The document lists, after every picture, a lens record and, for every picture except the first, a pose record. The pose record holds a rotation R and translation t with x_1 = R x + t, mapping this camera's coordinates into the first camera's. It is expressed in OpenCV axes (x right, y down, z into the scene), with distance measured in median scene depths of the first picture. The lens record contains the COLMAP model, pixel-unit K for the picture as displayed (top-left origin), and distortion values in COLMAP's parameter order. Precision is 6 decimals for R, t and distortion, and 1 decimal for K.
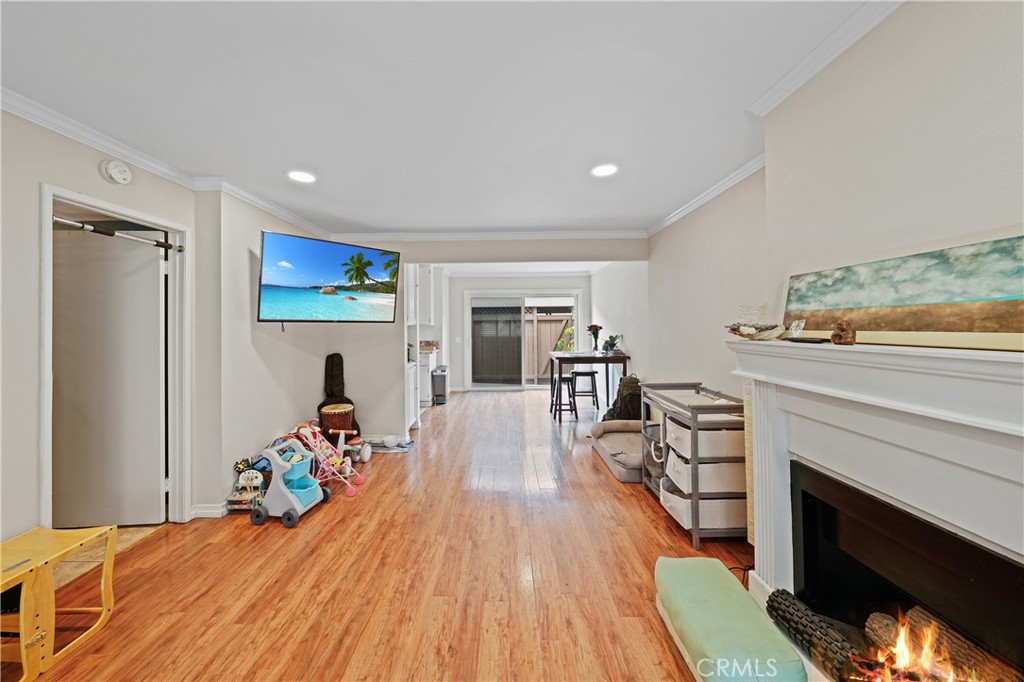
lens RADIAL K [[366.7, 0, 511.8], [0, 366.7, 331.2], [0, 0, 1]] dist [0.000676, 0.000089]
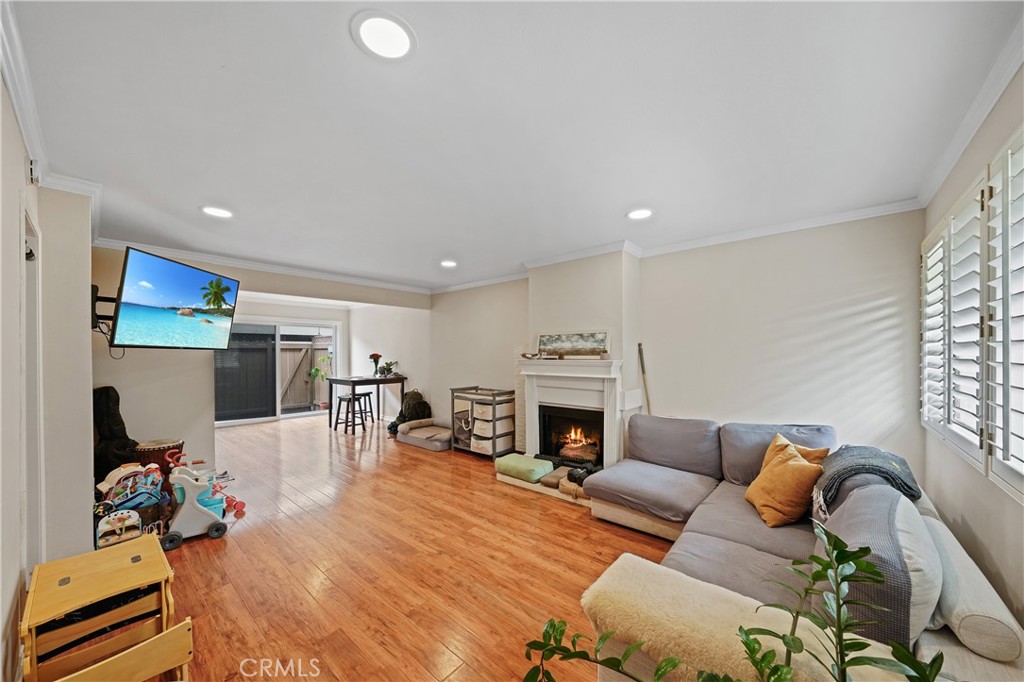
lens RADIAL K [[375.0, 0, 508.9], [0, 375.0, 366.2], [0, 0, 1]] dist [-0.000783, -0.000064]
pose [[0.682329, -0.004335, 0.731032, -0.755342], [-0.002085, 0.999967, 0.007876, 0.028410], [-0.731042, -0.006898, 0.682298, -0.377118]]
